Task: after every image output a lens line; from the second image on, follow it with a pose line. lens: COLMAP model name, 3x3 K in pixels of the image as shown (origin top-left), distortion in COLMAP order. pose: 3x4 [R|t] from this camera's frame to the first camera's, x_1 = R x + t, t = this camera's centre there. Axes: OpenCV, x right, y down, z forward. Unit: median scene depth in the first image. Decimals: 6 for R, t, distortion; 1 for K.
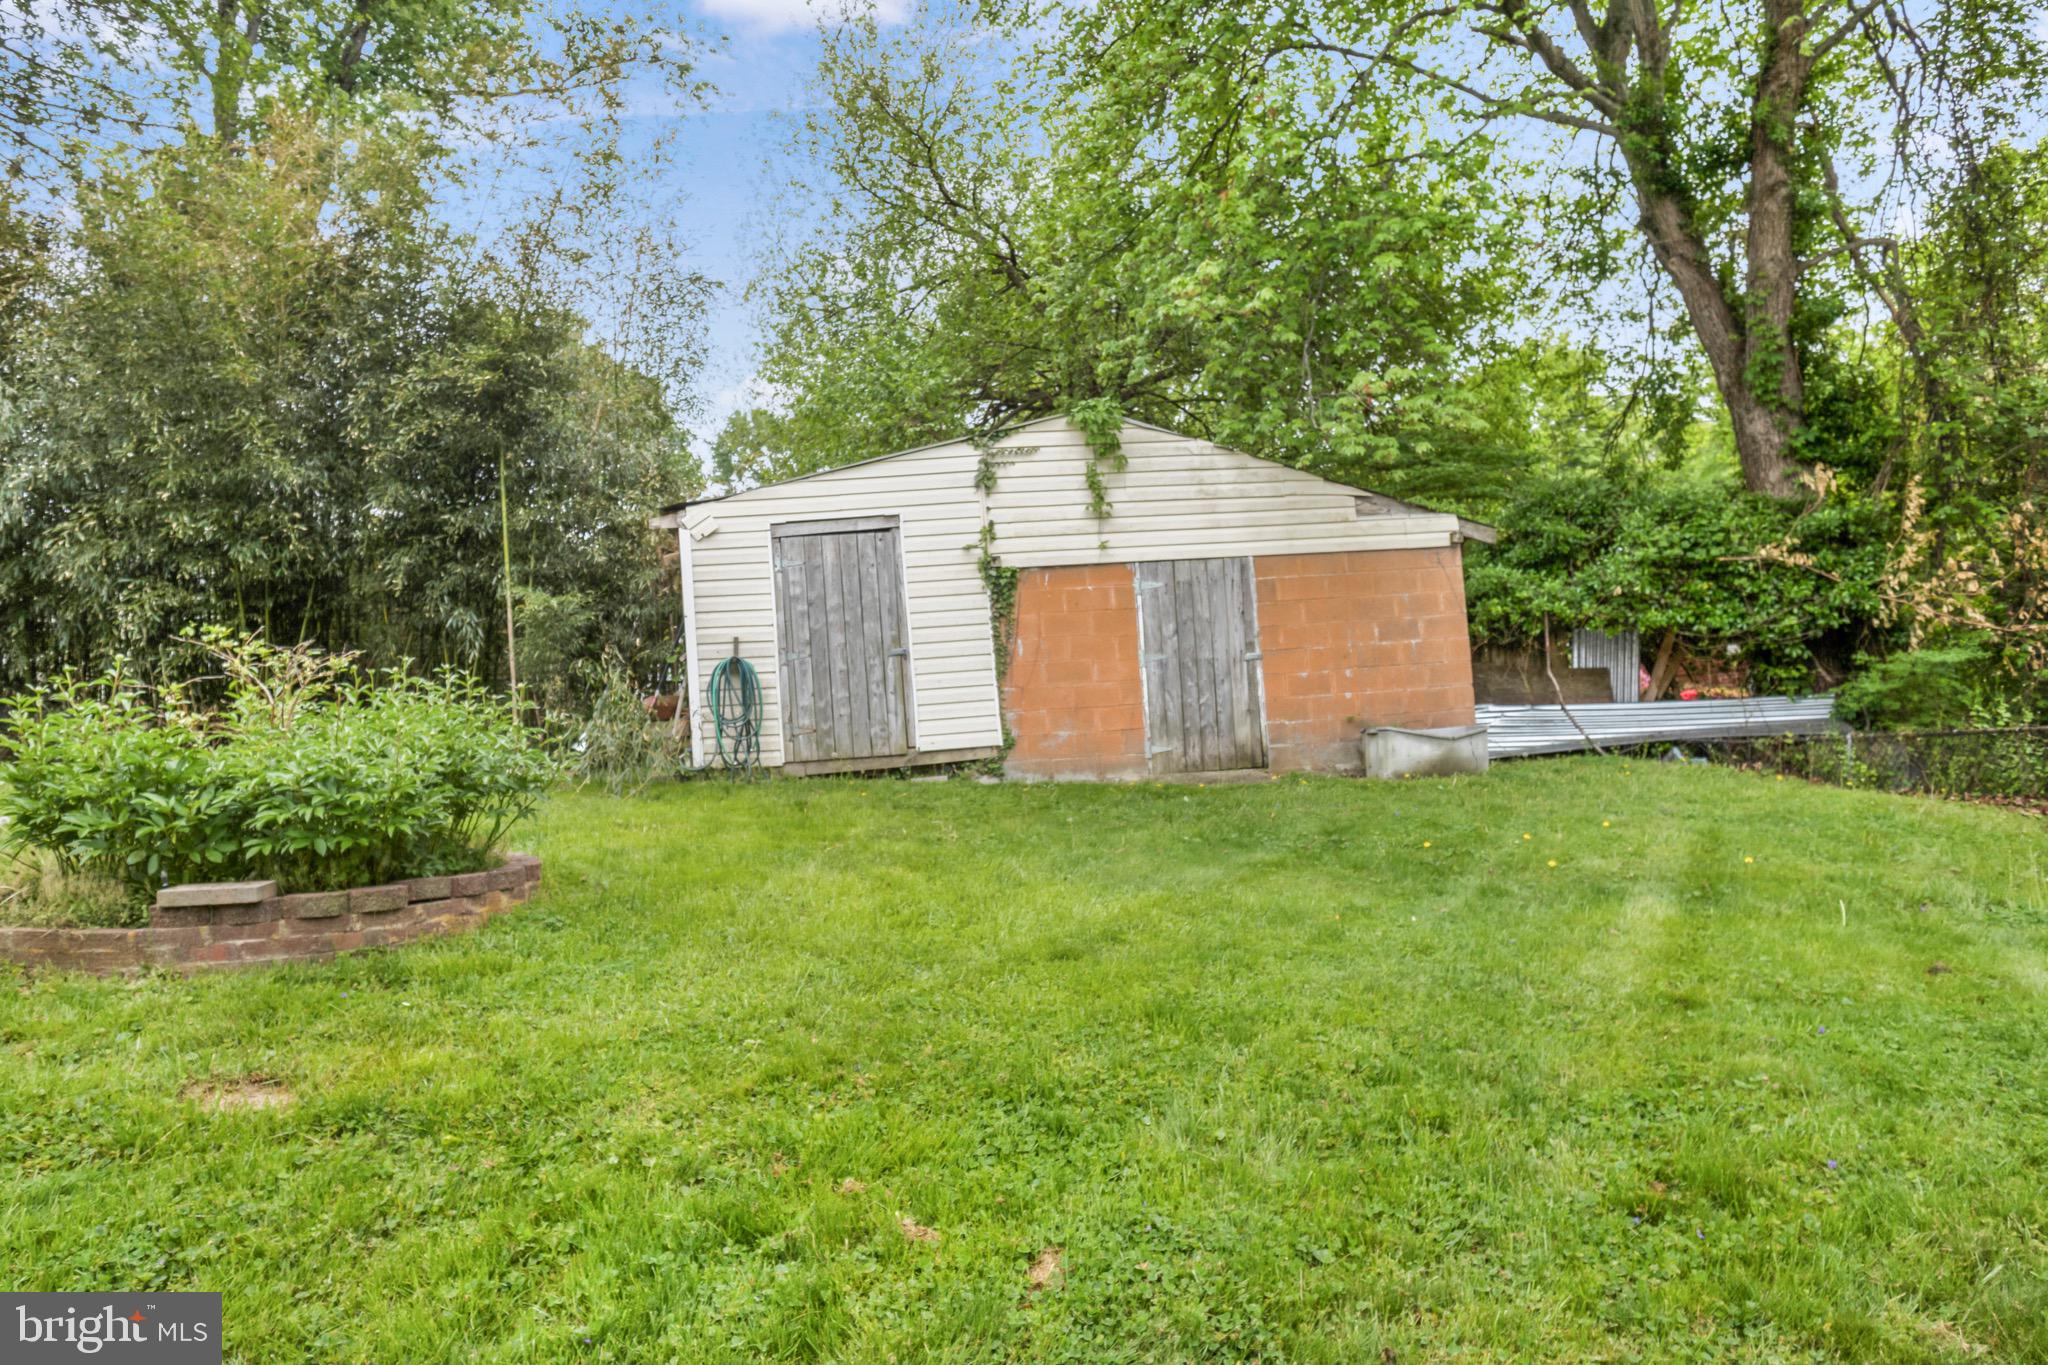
lens RADIAL K [[1479.7, 0, 1025.5], [0, 1479.7, 623.3], [0, 0, 1]] dist [-0.021433, 0.007131]
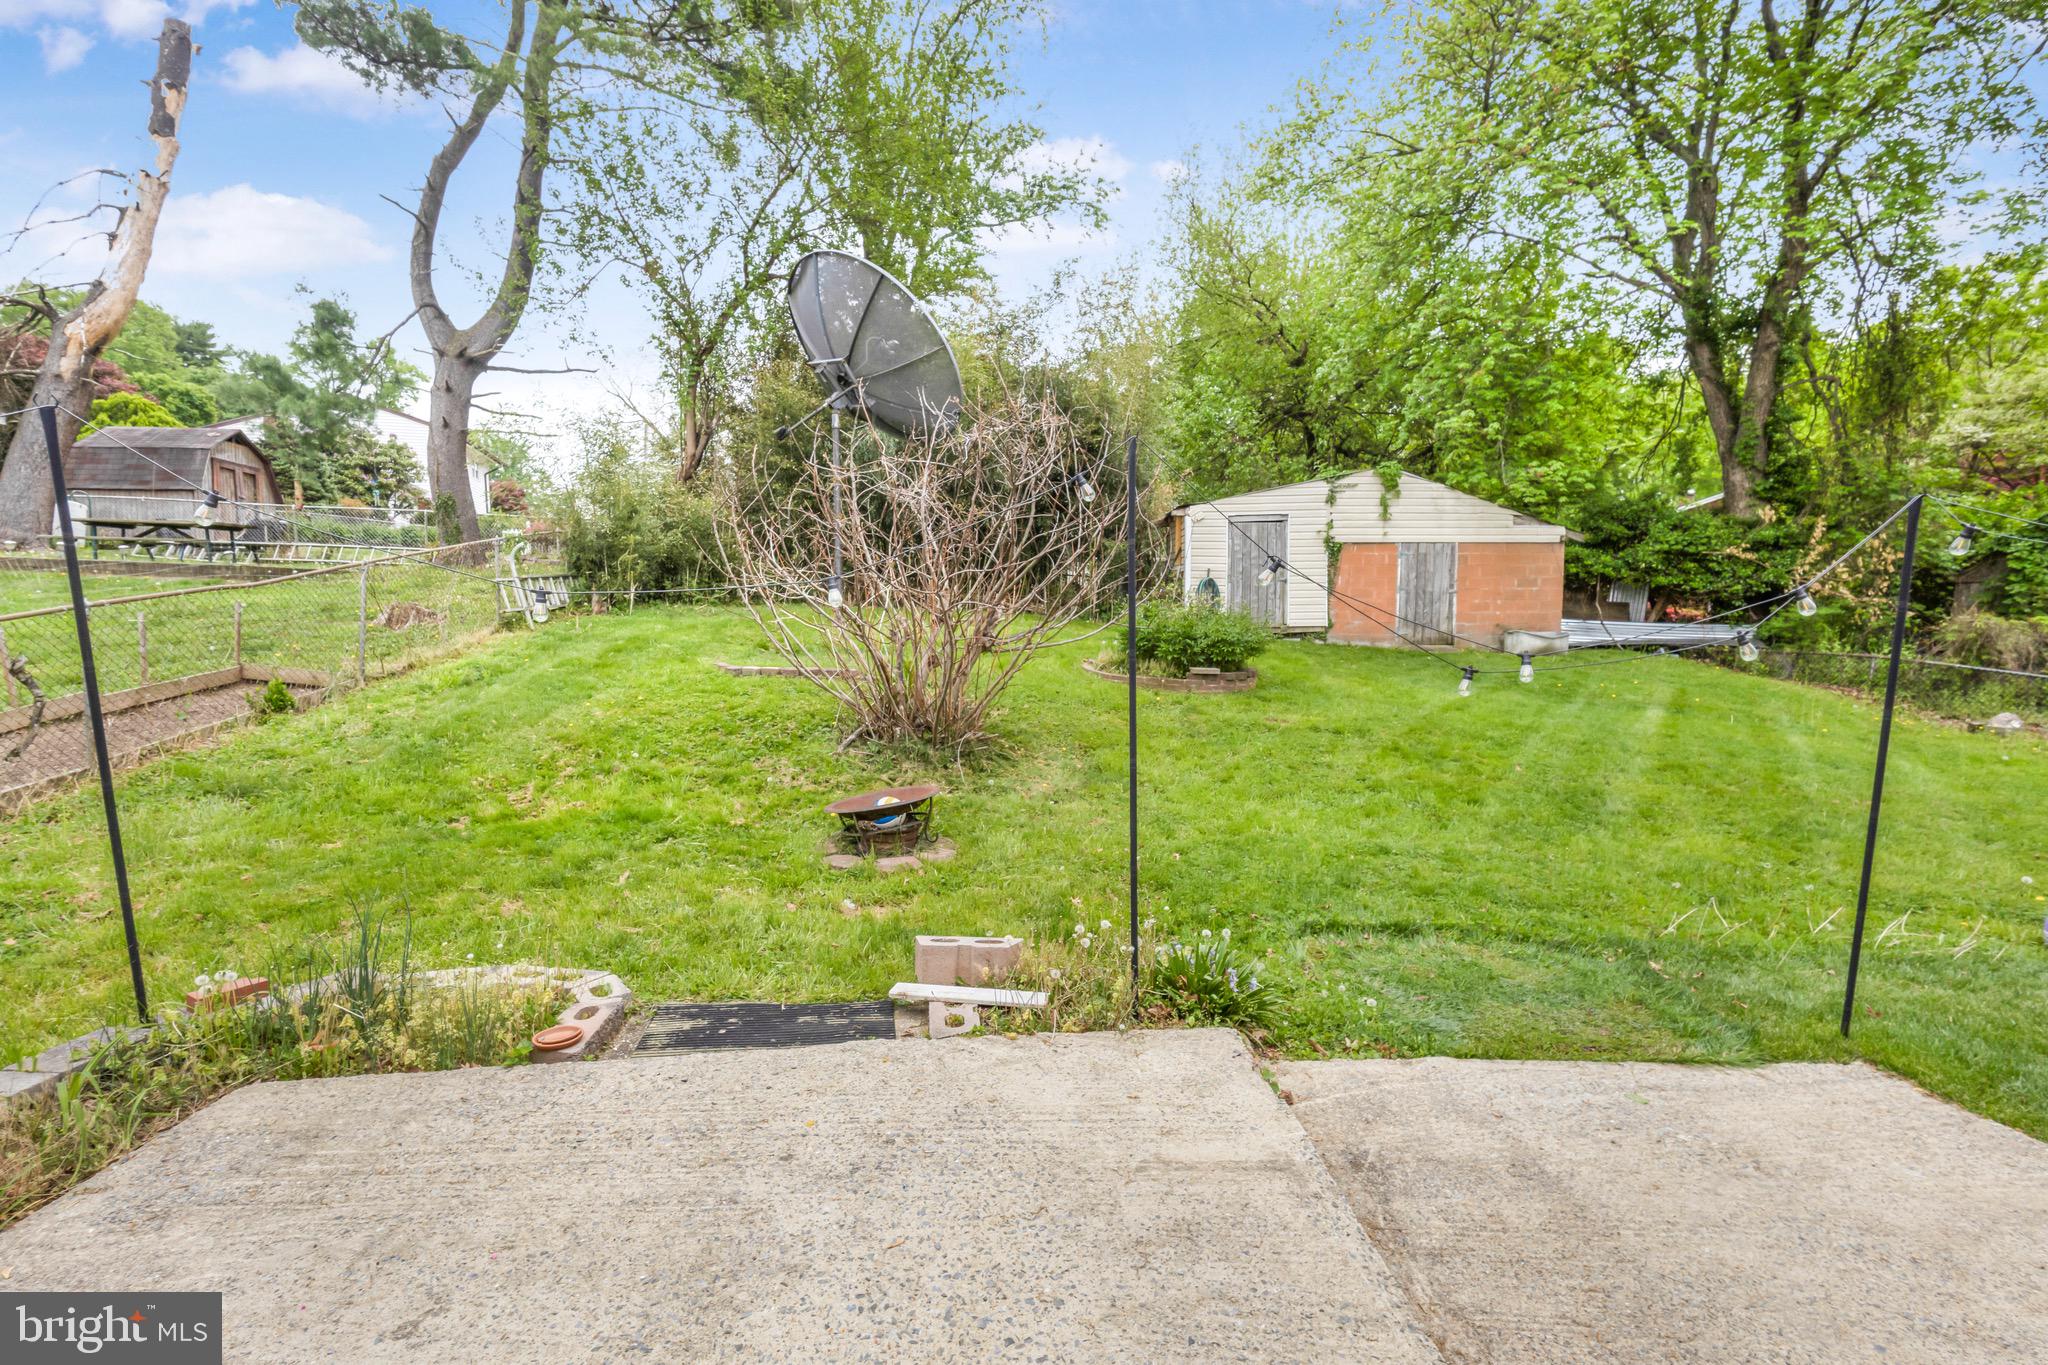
lens RADIAL K [[1023.8, 0, 1024.0], [0, 1023.8, 682.5], [0, 0, 1]] dist [-0.001779, 0.002564]
pose [[0.989484, 0.073961, -0.124300, -0.224776], [-0.052781, 0.984749, 0.165783, -0.051362], [0.134666, -0.157479, 0.978297, -0.448360]]
